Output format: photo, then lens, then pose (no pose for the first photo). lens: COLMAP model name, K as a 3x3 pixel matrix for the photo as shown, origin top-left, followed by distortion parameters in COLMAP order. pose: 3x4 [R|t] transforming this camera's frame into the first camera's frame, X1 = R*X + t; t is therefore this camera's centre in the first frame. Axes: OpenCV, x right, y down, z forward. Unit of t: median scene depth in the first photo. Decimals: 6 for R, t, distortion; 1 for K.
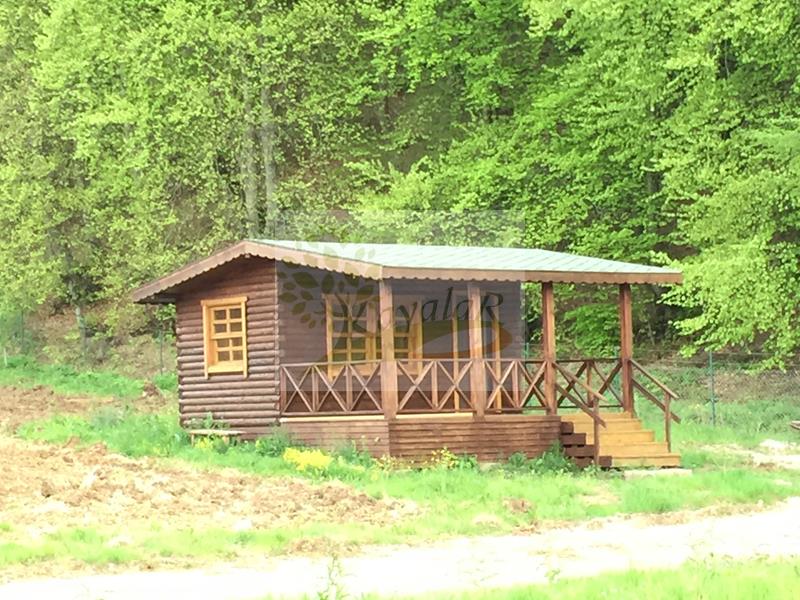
lens RADIAL K [[2310.6, 0, 400.0], [0, 2310.6, 300.0], [0, 0, 1]] dist [0.021288, 0.102451]
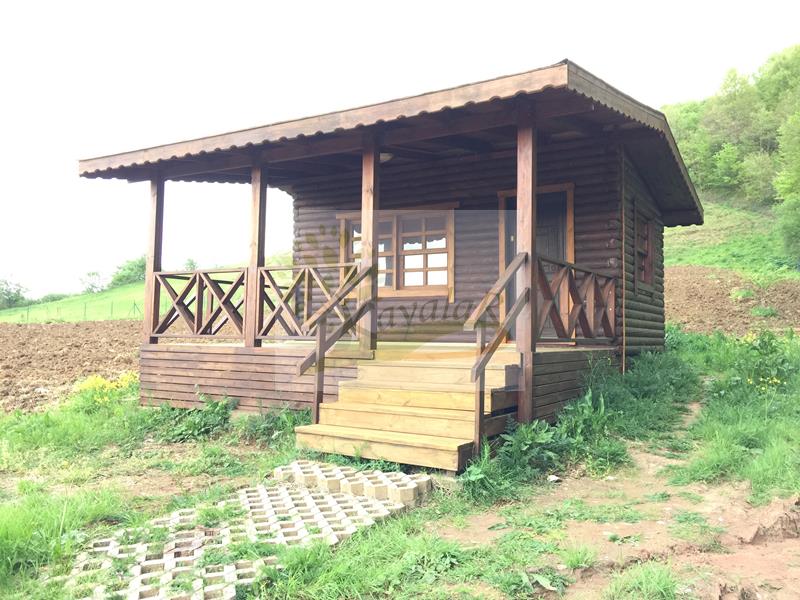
lens RADIAL K [[672.8, 0, 406.5], [0, 672.8, 299.7], [0, 0, 1]] dist [0.095041, -0.150766]
pose [[0.365985, -0.023455, -0.930325, 0.238101], [0.023310, 0.999600, -0.016032, 0.038386], [0.930329, -0.015818, 0.366385, 0.919073]]
